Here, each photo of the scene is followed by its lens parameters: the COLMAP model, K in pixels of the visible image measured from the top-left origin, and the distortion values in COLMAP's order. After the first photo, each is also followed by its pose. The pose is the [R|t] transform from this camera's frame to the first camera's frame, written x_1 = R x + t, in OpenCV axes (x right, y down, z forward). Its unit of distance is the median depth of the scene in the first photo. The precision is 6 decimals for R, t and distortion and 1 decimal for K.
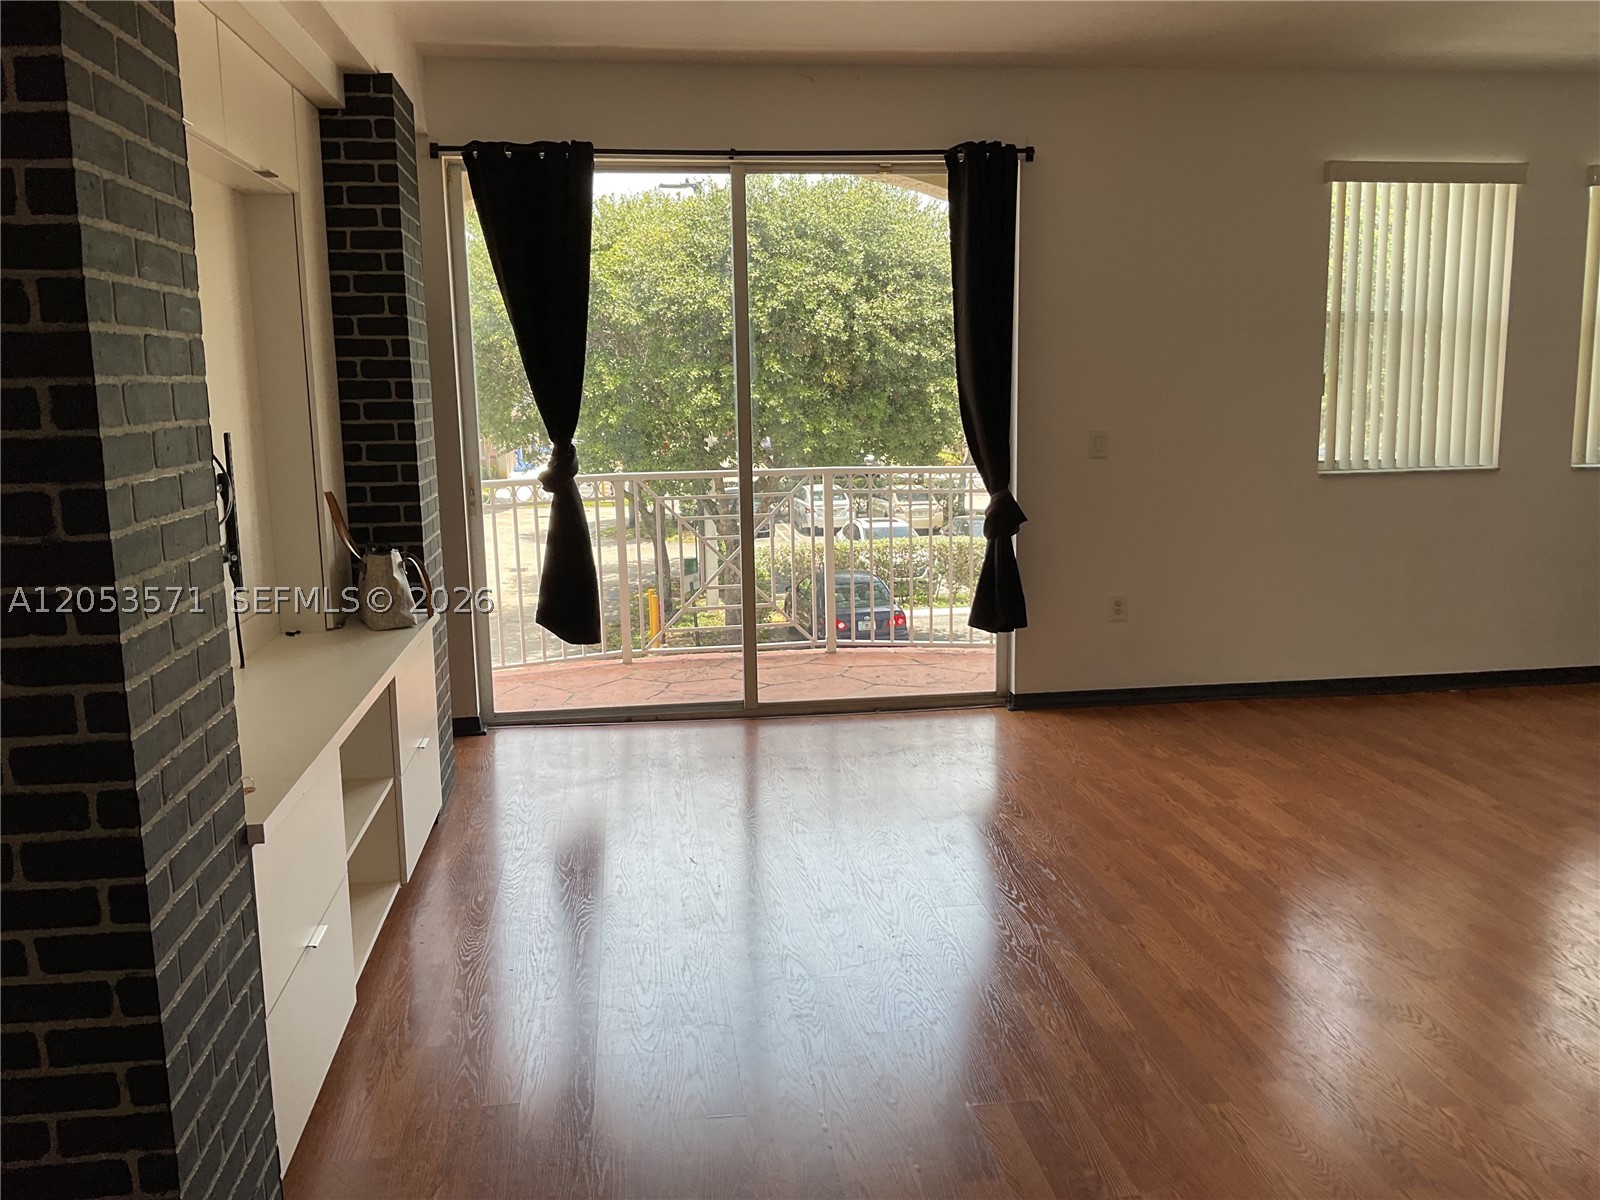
lens RADIAL K [[1322.5, 0, 800.0], [0, 1322.5, 600.0], [0, 0, 1]] dist [0.116648, -0.227349]
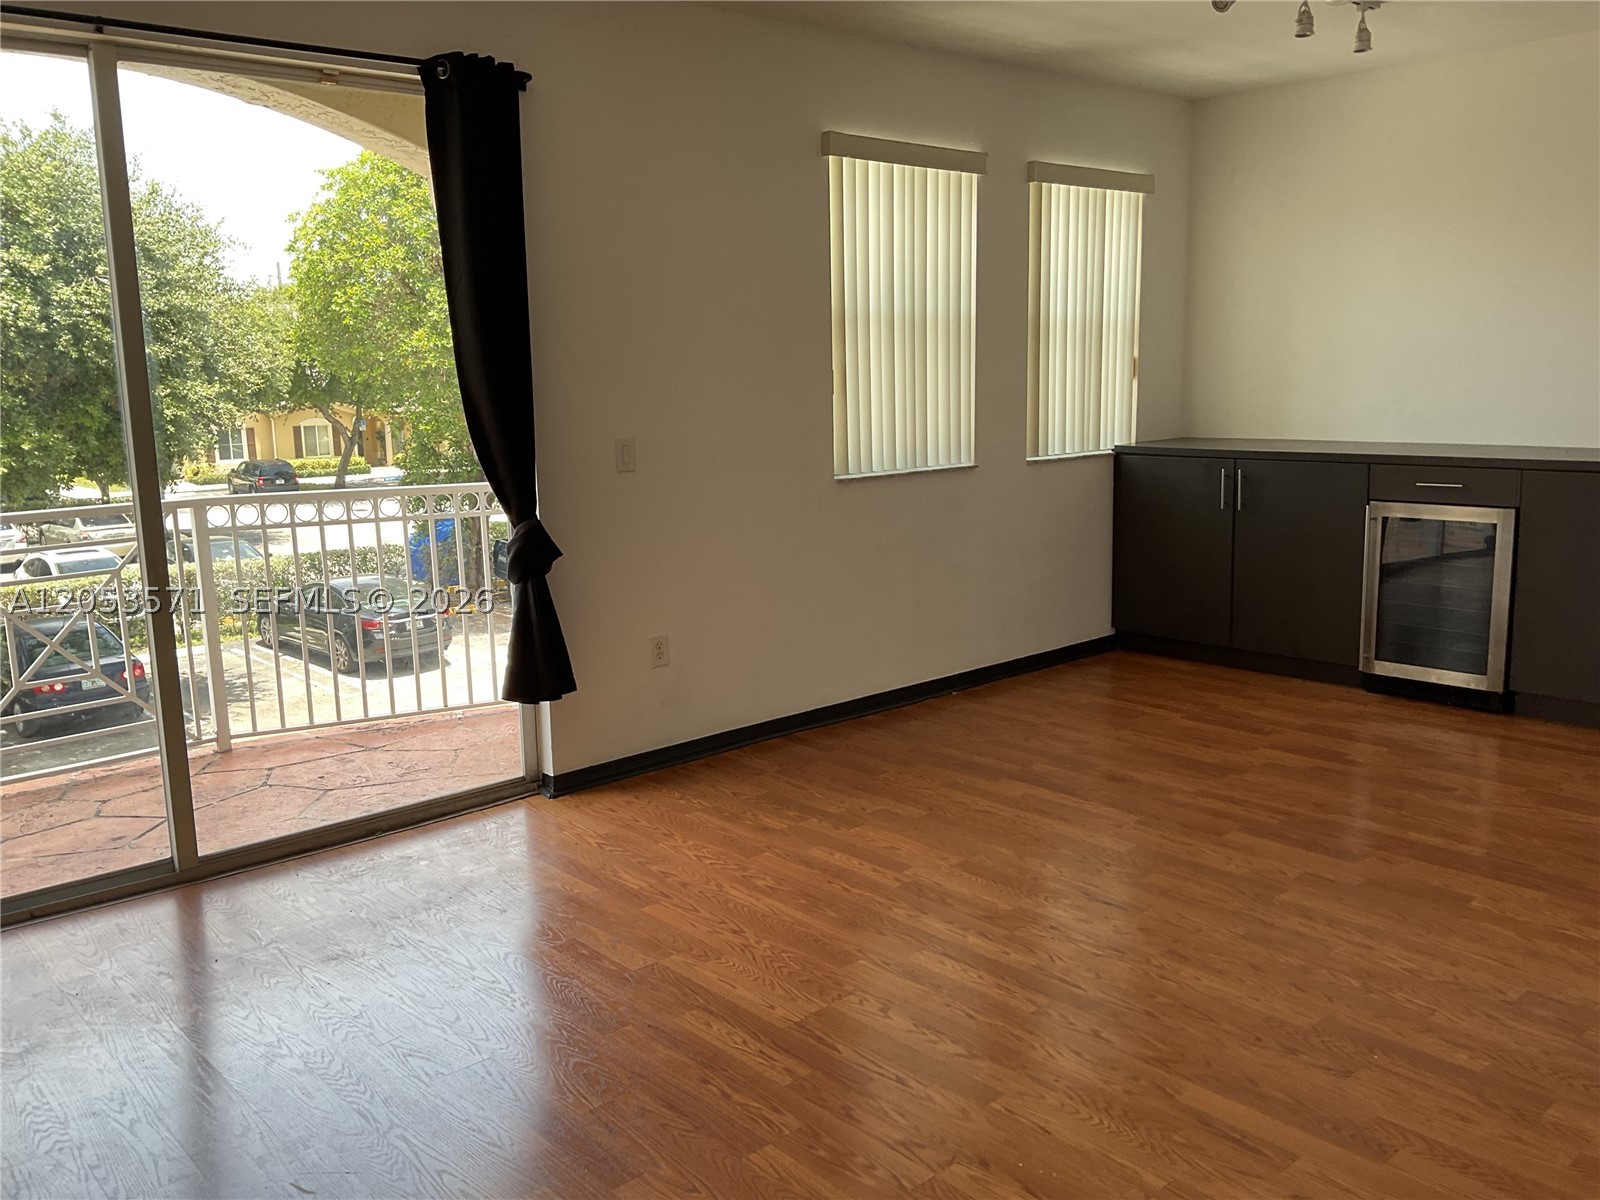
lens RADIAL K [[1322.5, 0, 800.0], [0, 1322.5, 600.0], [0, 0, 1]] dist [0.116648, -0.227349]
pose [[0.829928, -0.097828, 0.549226, -0.141743], [0.099243, 0.994691, 0.027209, -0.040262], [-0.548972, 0.031925, 0.835231, 0.266735]]
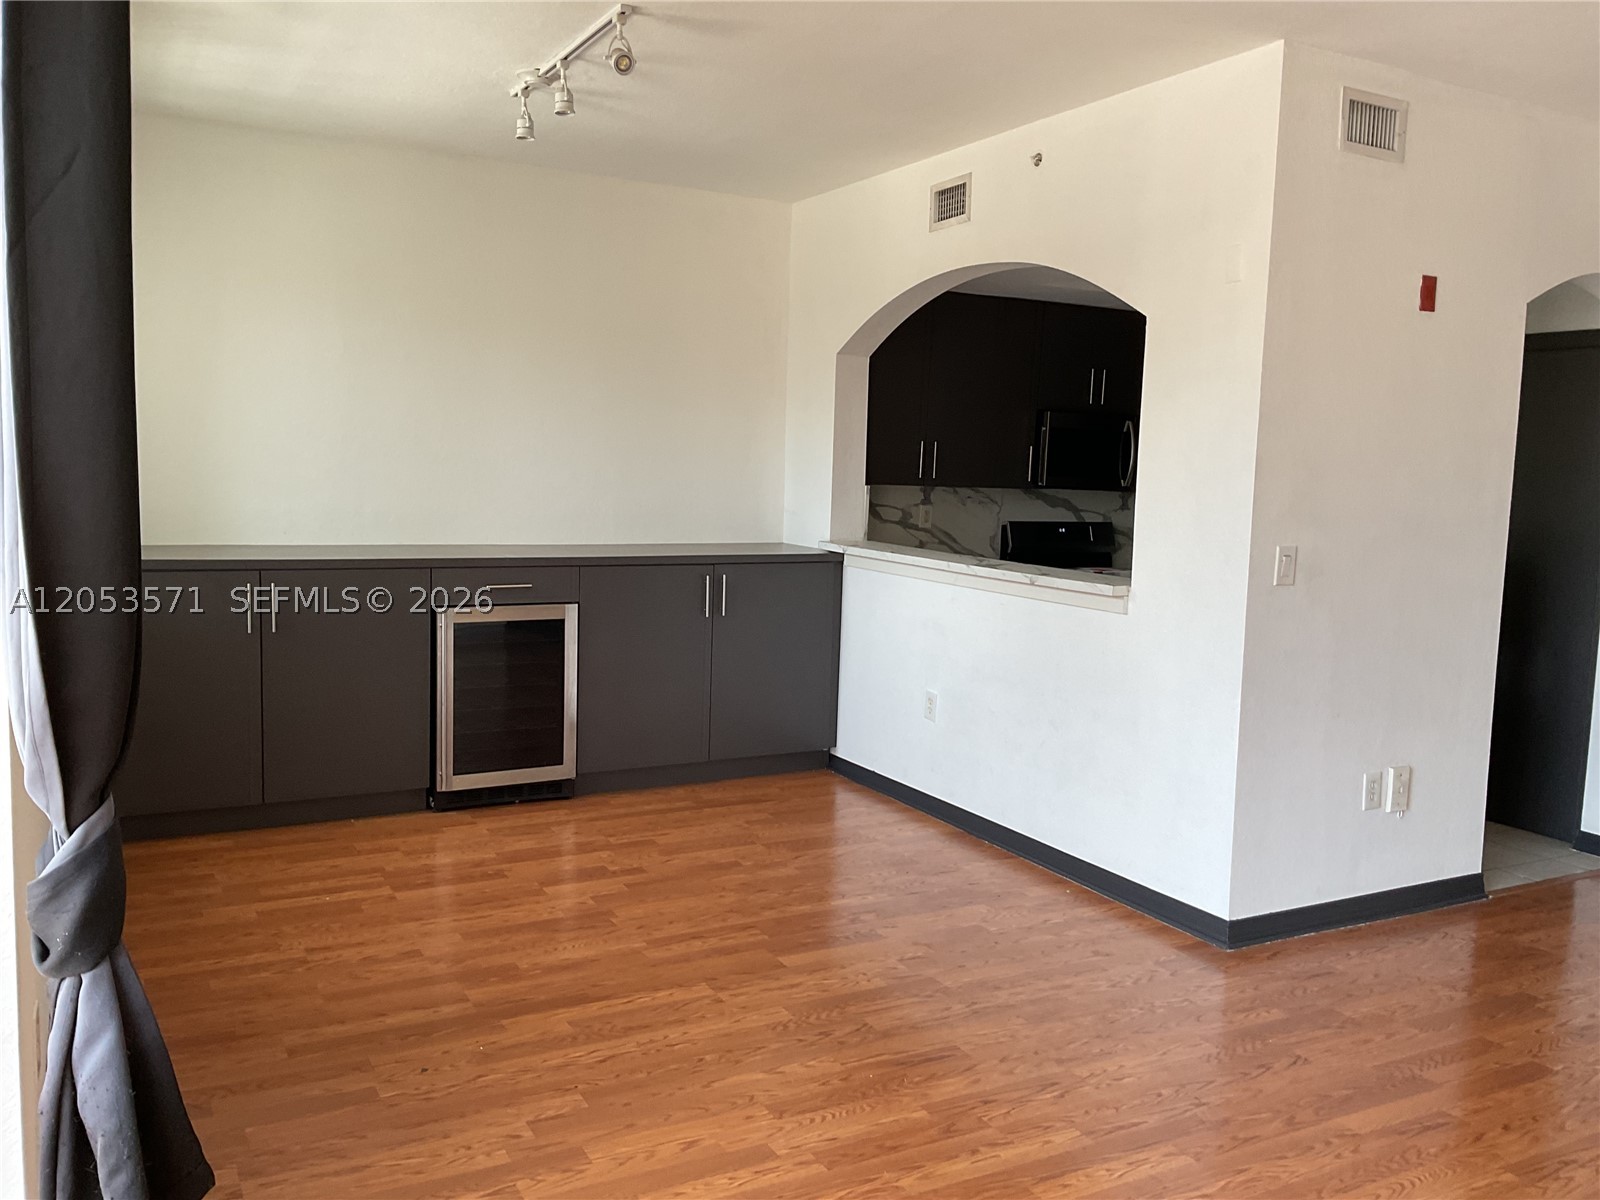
lens RADIAL K [[1322.5, 0, 800.0], [0, 1322.5, 600.0], [0, 0, 1]] dist [0.116648, -0.227349]
pose [[-0.349341, -0.089757, 0.932687, -0.183147], [0.130863, 0.980972, 0.143418, -0.147062], [-0.927813, 0.172156, -0.330948, 0.922590]]
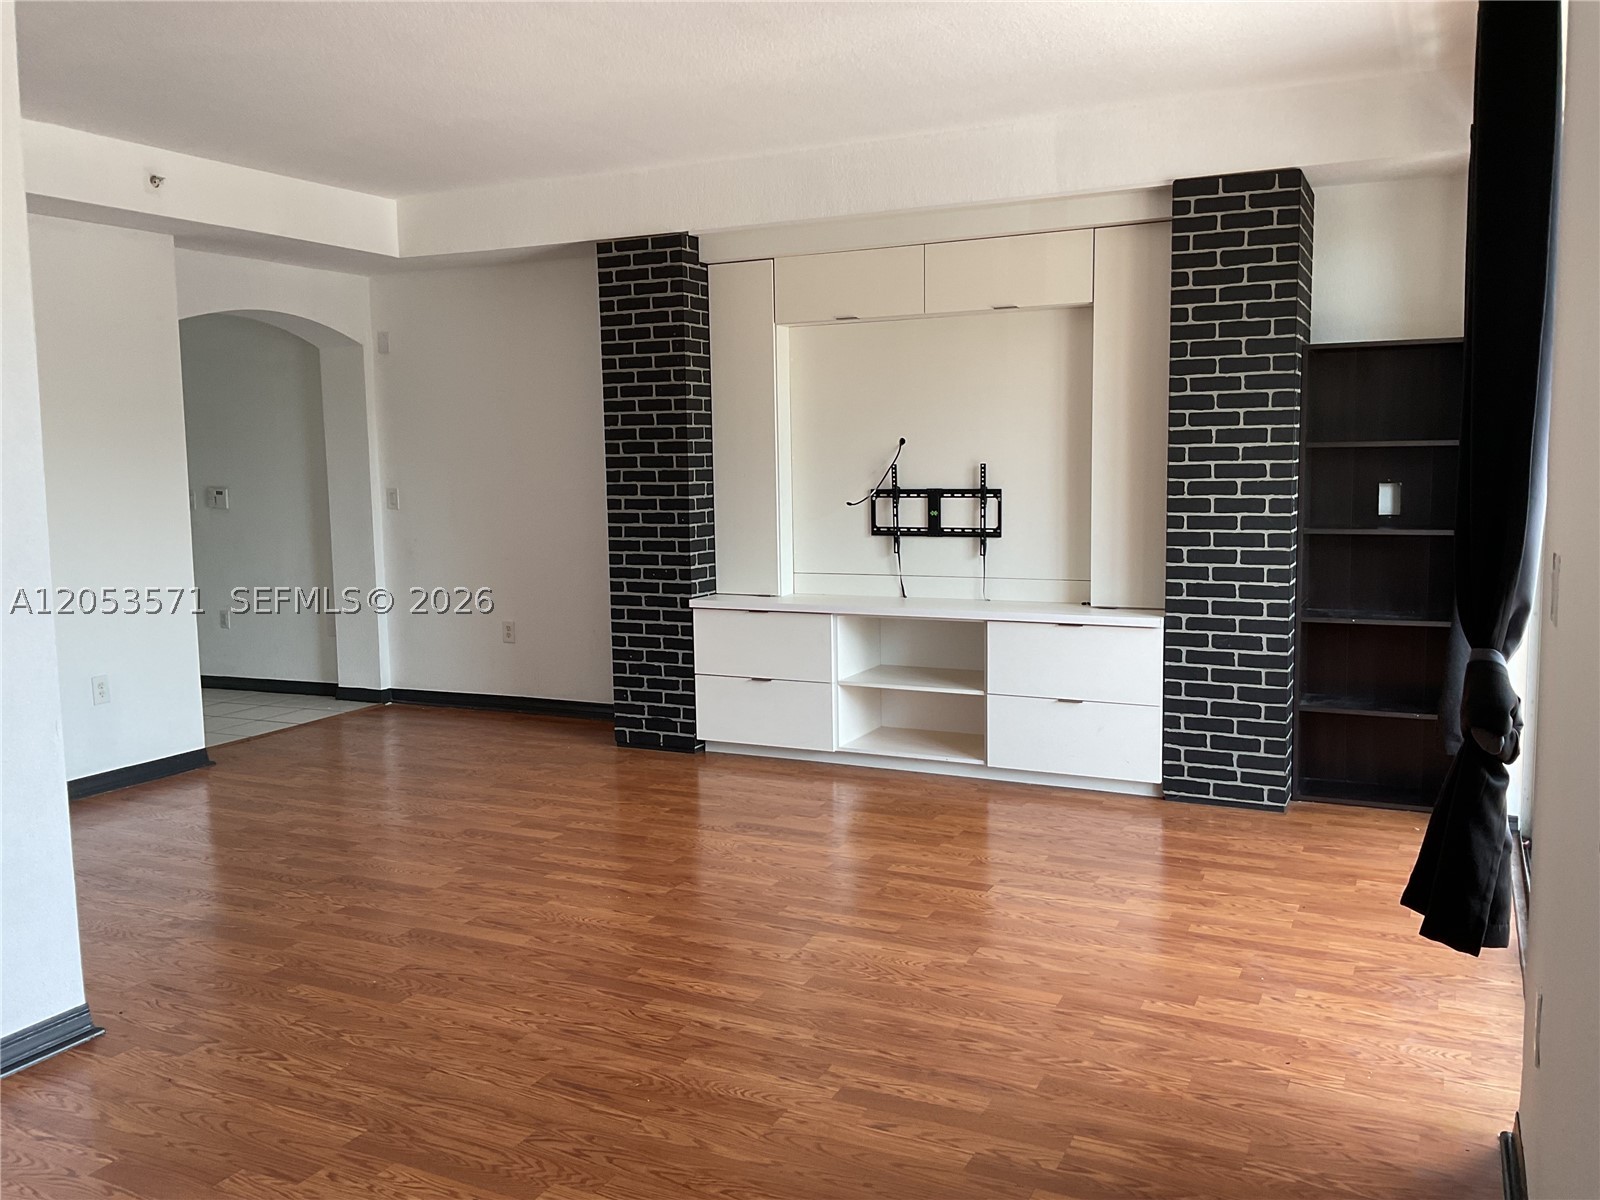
lens RADIAL K [[1322.5, 0, 800.0], [0, 1322.5, 600.0], [0, 0, 1]] dist [0.116648, -0.227349]
pose [[-0.555533, 0.119105, -0.822920, 0.670641], [-0.112439, 0.969837, 0.216274, -0.175202], [0.823857, 0.212676, -0.525384, 1.023482]]
